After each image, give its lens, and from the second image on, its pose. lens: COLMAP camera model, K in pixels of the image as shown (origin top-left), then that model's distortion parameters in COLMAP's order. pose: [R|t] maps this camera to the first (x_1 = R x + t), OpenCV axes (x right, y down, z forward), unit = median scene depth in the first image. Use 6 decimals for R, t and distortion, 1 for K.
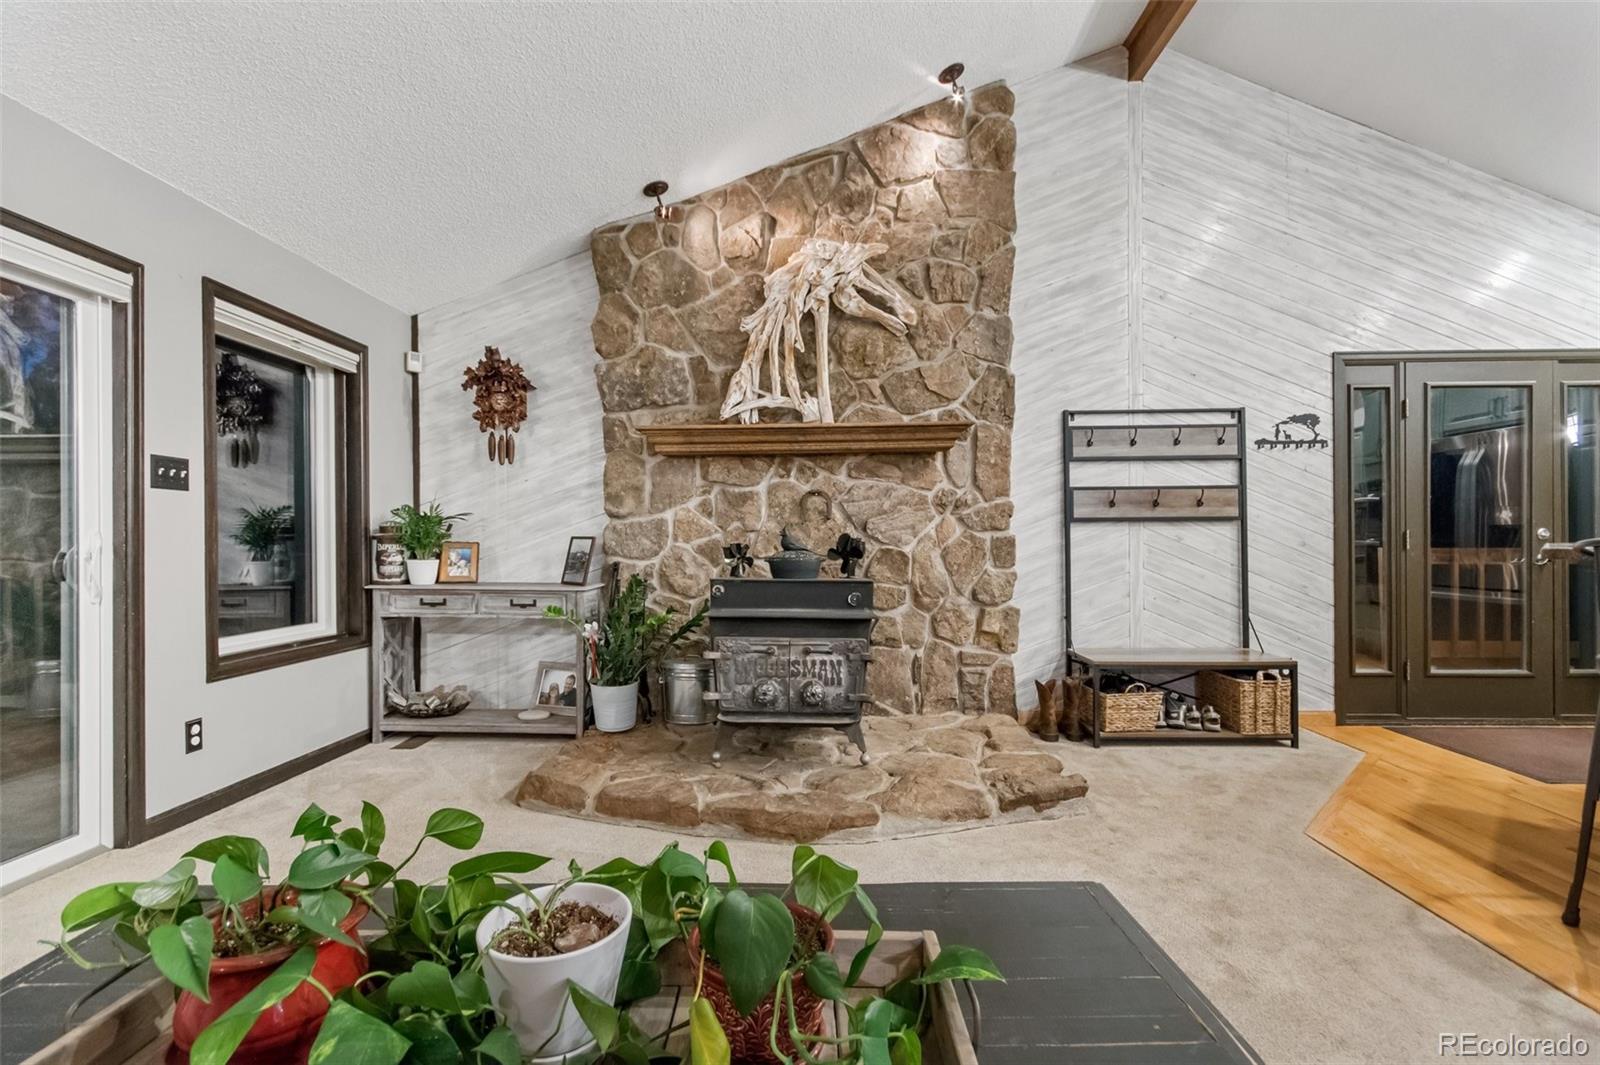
lens RADIAL K [[707.5, 0, 788.9], [0, 707.5, 542.1], [0, 0, 1]] dist [0.001024, 0.000558]
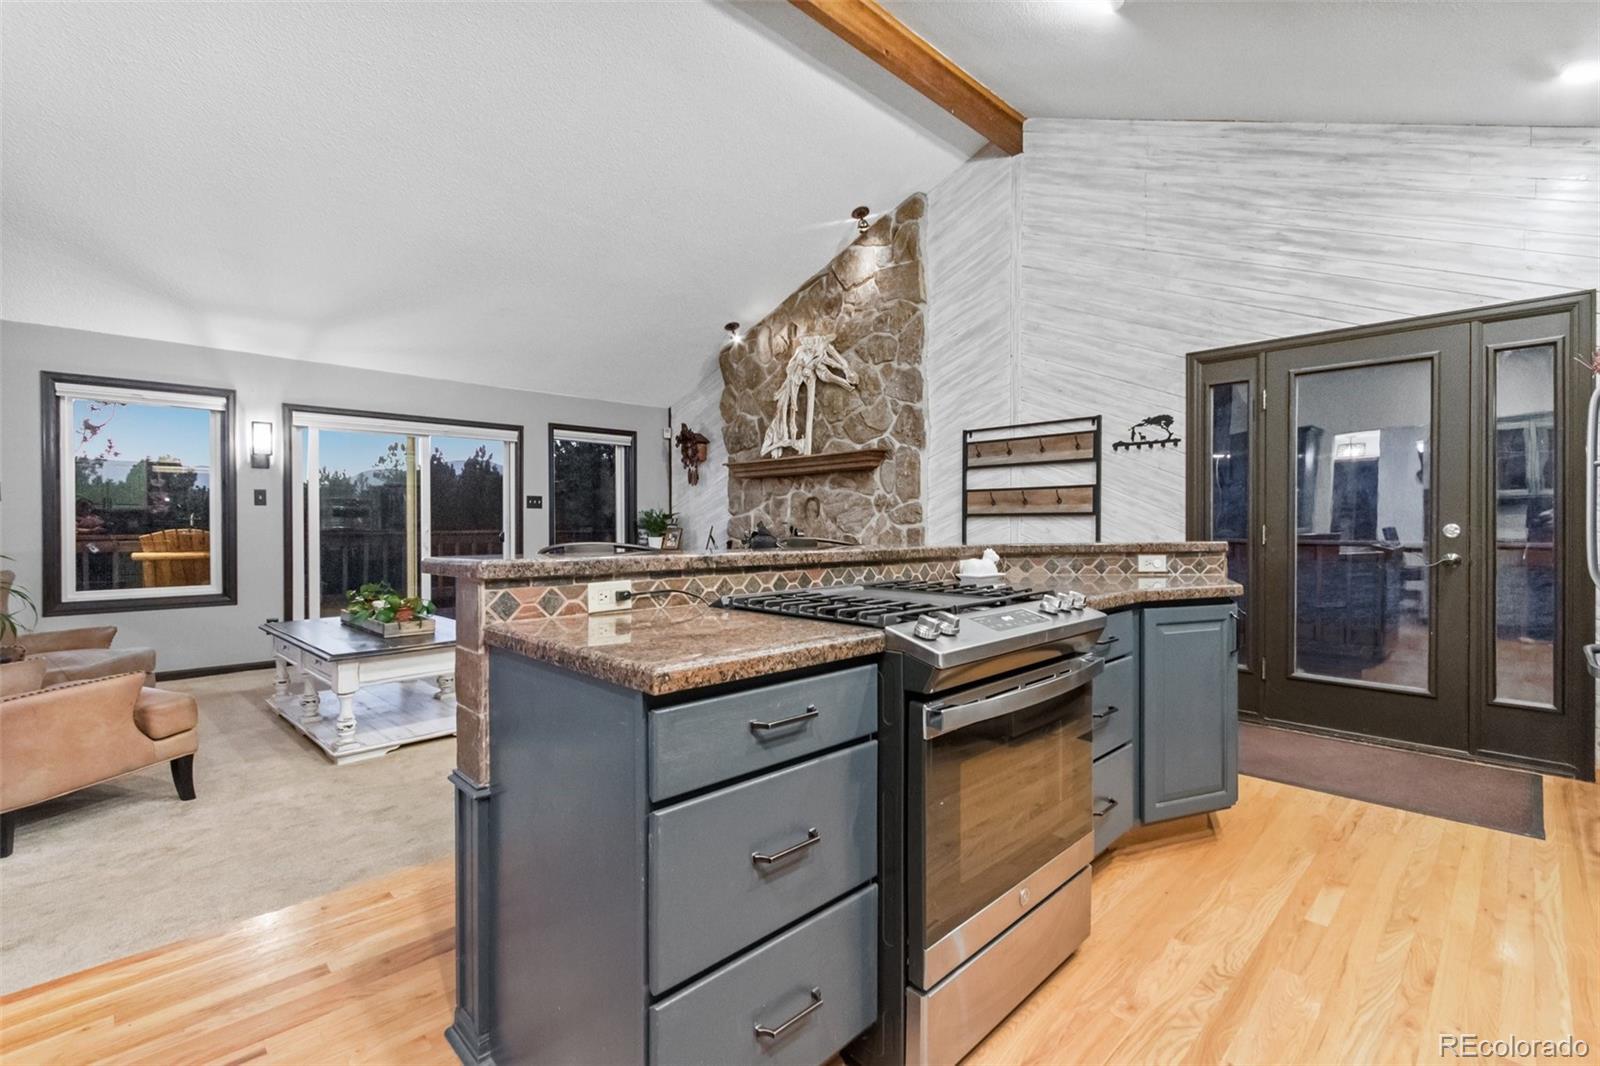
lens RADIAL K [[712.6, 0, 791.9], [0, 712.6, 527.7], [0, 0, 1]] dist [0.004123, 0.000891]
pose [[0.721910, 0.009146, -0.691927, 1.086400], [-0.002641, 0.999942, 0.010461, -0.022018], [0.691982, -0.005724, 0.721892, -0.159356]]
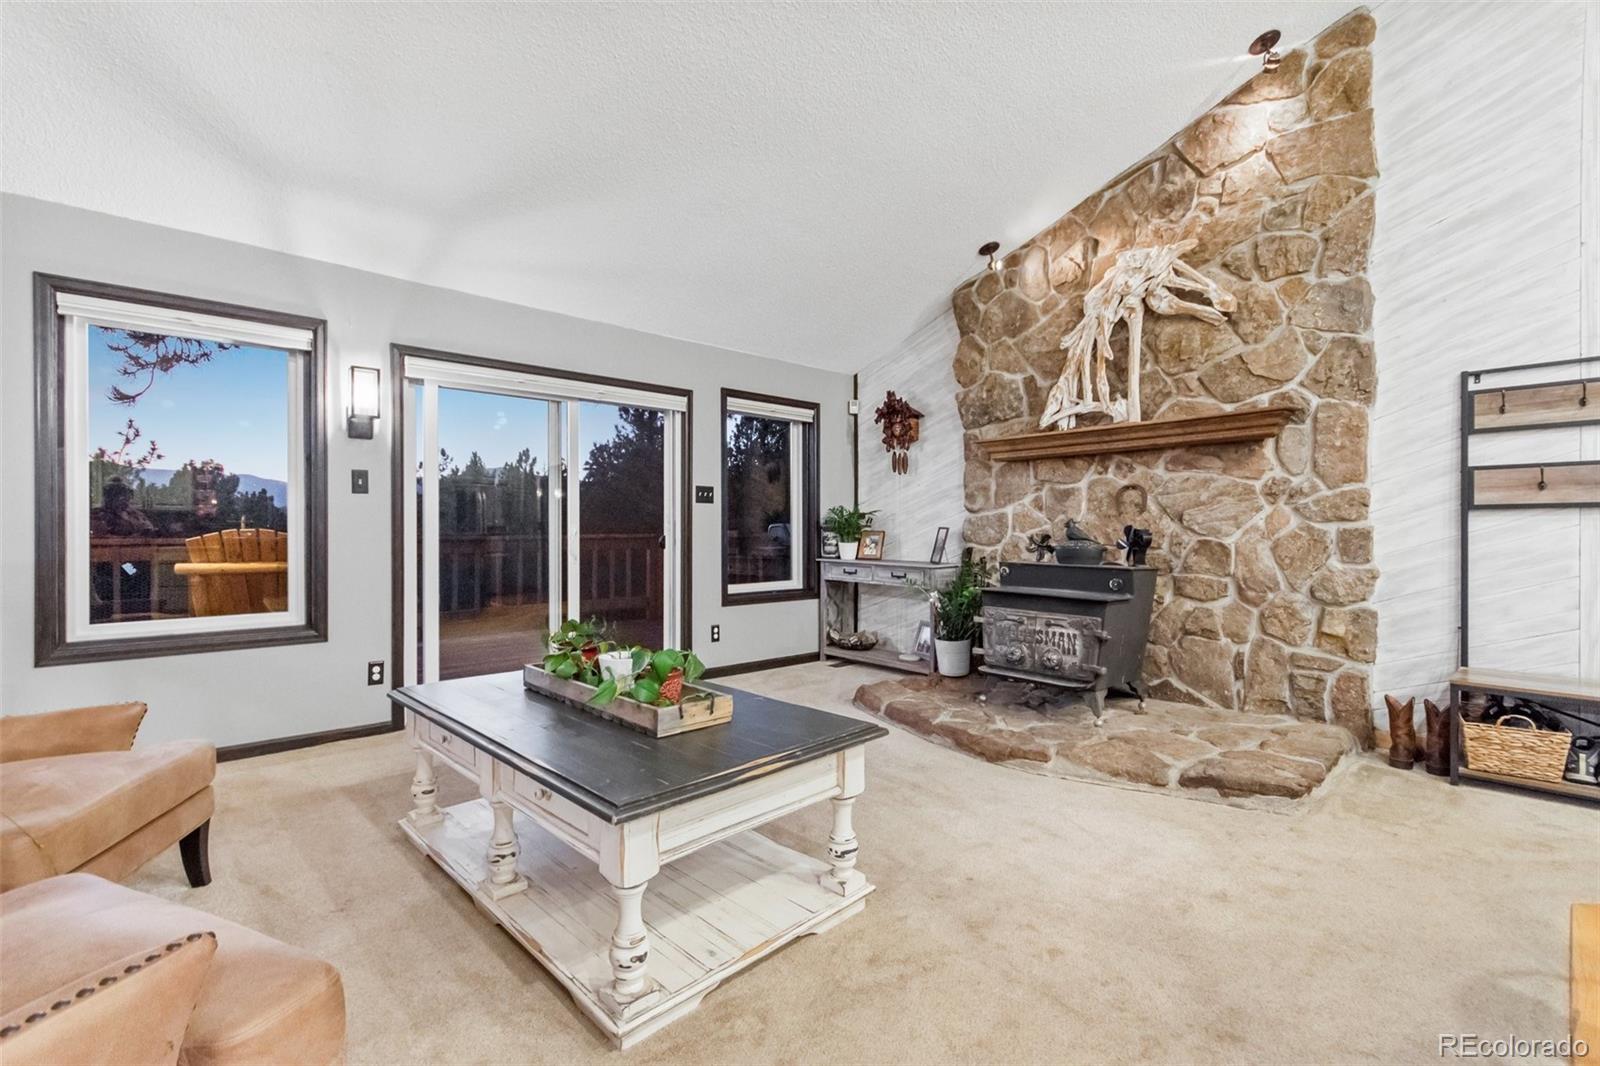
lens RADIAL K [[708.8, 0, 791.3], [0, 708.8, 533.6], [0, 0, 1]] dist [0.004616, -0.000096]
pose [[0.700064, 0.008331, -0.714032, 0.444072], [-0.003794, 0.999961, 0.007948, -0.005378], [0.714070, -0.002855, 0.700068, -0.119534]]
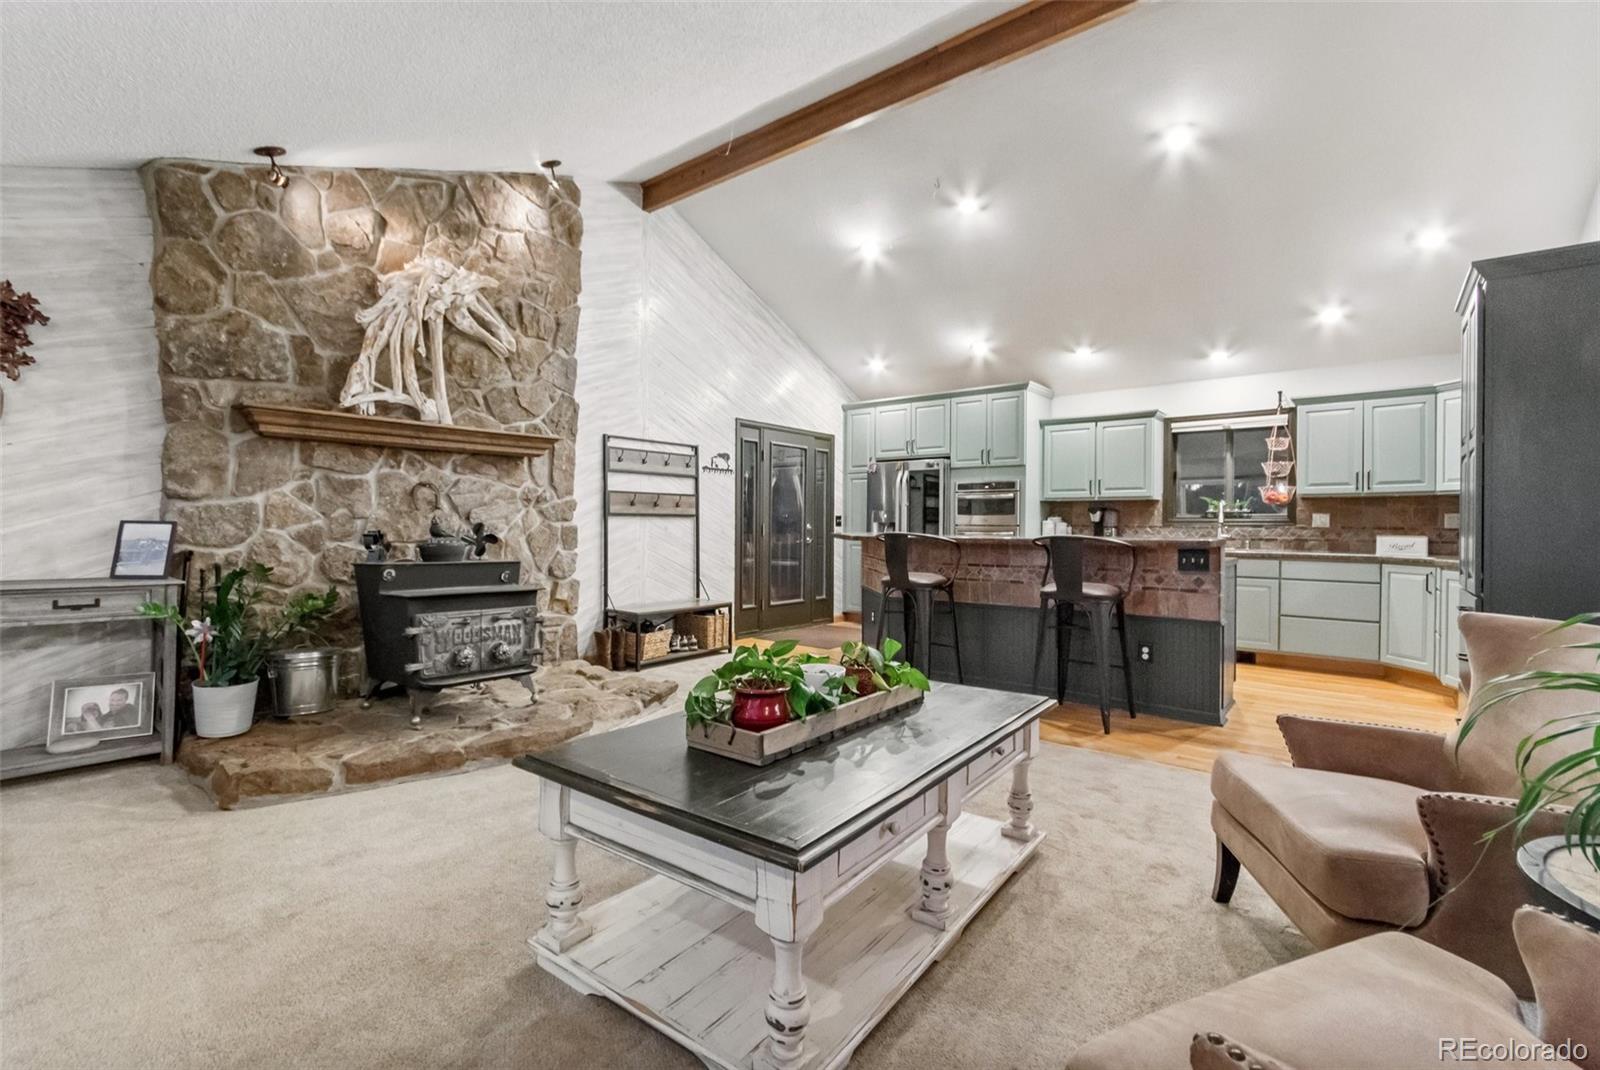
lens RADIAL K [[712.6, 0, 791.9], [0, 712.6, 529.7], [0, 0, 1]] dist [0.004123, 0.000891]
pose [[0.599317, 0.005579, 0.800493, -0.506344], [-0.011214, 0.999936, 0.001427, -0.007136], [-0.800433, -0.009833, 0.599341, -0.120245]]
